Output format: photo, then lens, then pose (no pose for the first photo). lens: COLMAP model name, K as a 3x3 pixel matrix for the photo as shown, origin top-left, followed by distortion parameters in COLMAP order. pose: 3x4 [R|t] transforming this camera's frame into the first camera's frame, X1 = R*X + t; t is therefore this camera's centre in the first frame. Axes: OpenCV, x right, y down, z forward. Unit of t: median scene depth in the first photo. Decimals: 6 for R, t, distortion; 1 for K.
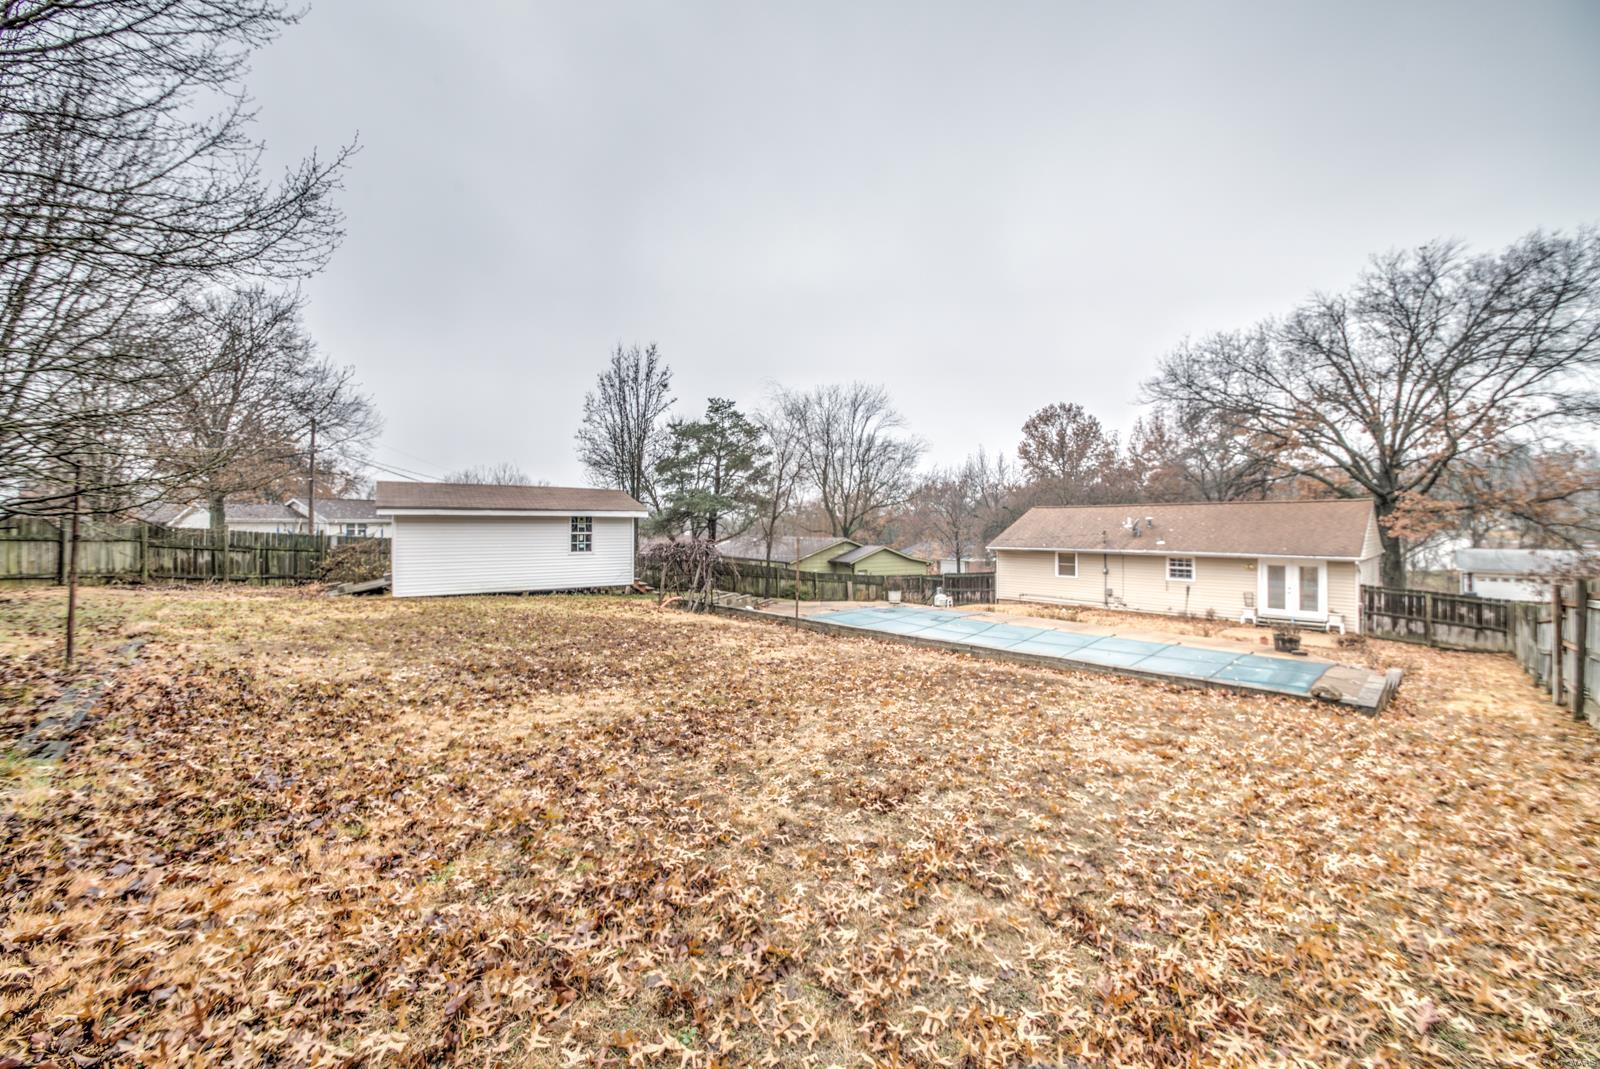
lens RADIAL K [[614.0, 0, 813.8], [0, 614.0, 531.7], [0, 0, 1]] dist [-0.003756, -0.003462]
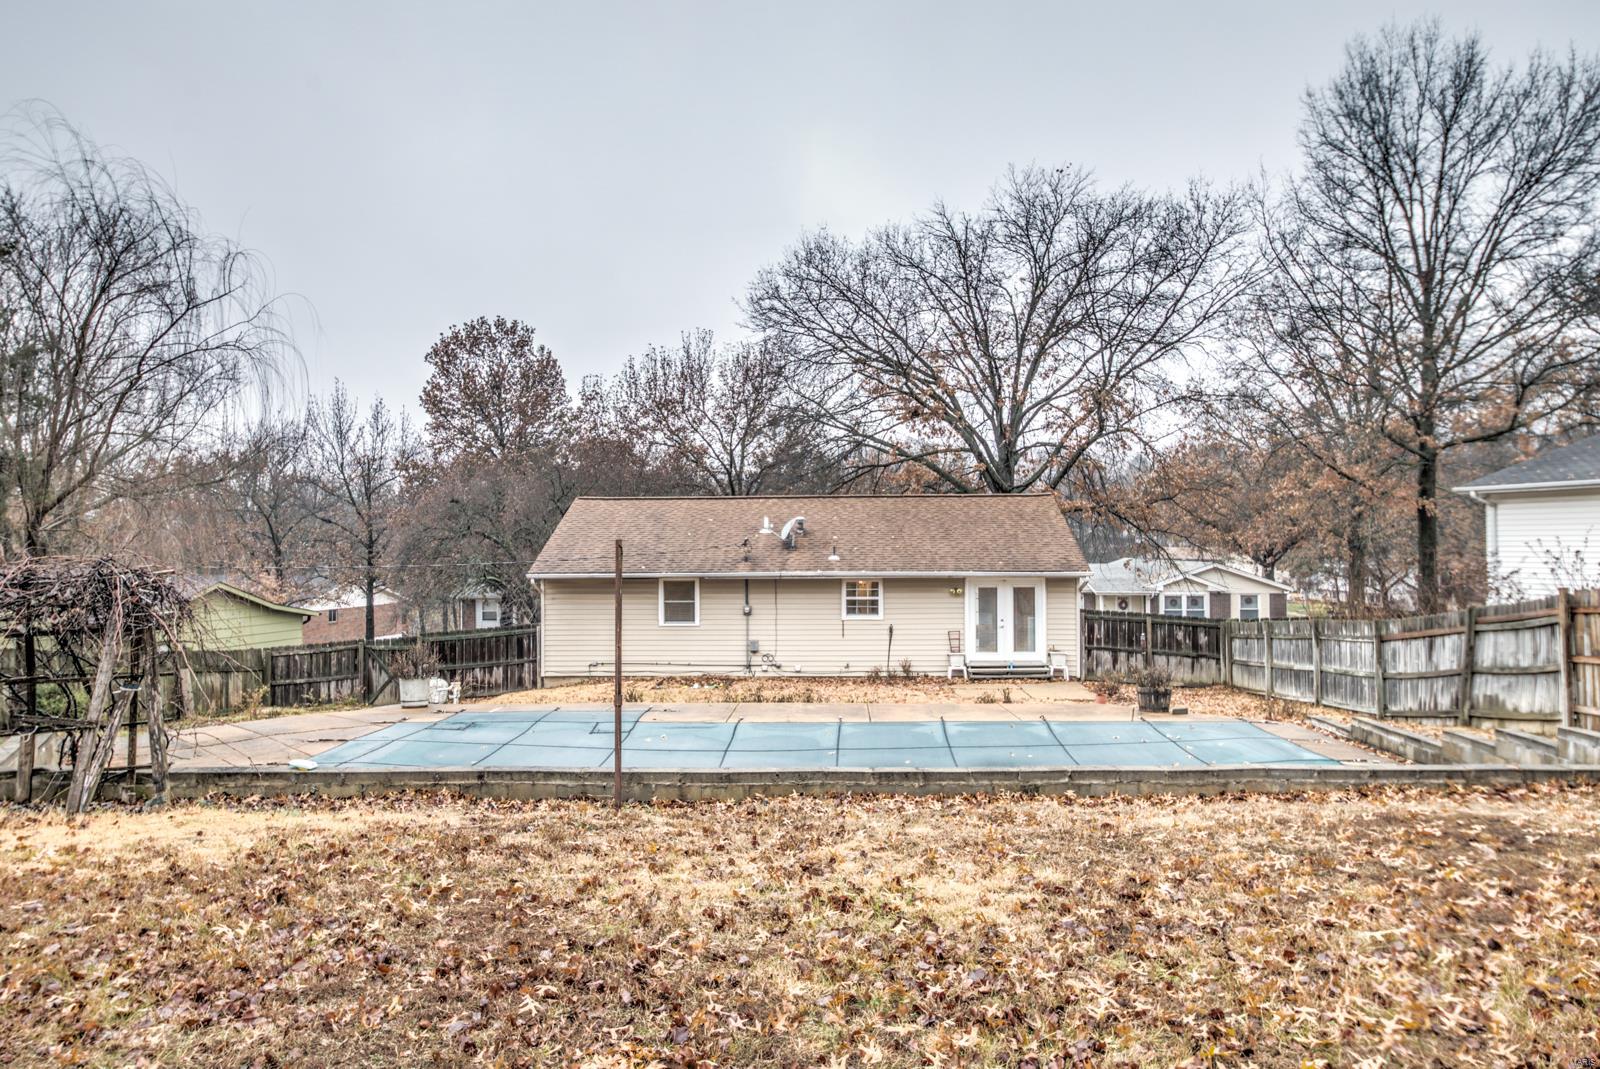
lens RADIAL K [[1092.7, 0, 806.7], [0, 1092.7, 528.4], [0, 0, 1]] dist [0.005294, -0.000272]
pose [[0.723882, 0.002436, 0.689920, -0.201174], [0.013136, 0.999764, -0.017313, 0.006979], [-0.689799, 0.021596, 0.723679, 0.236887]]
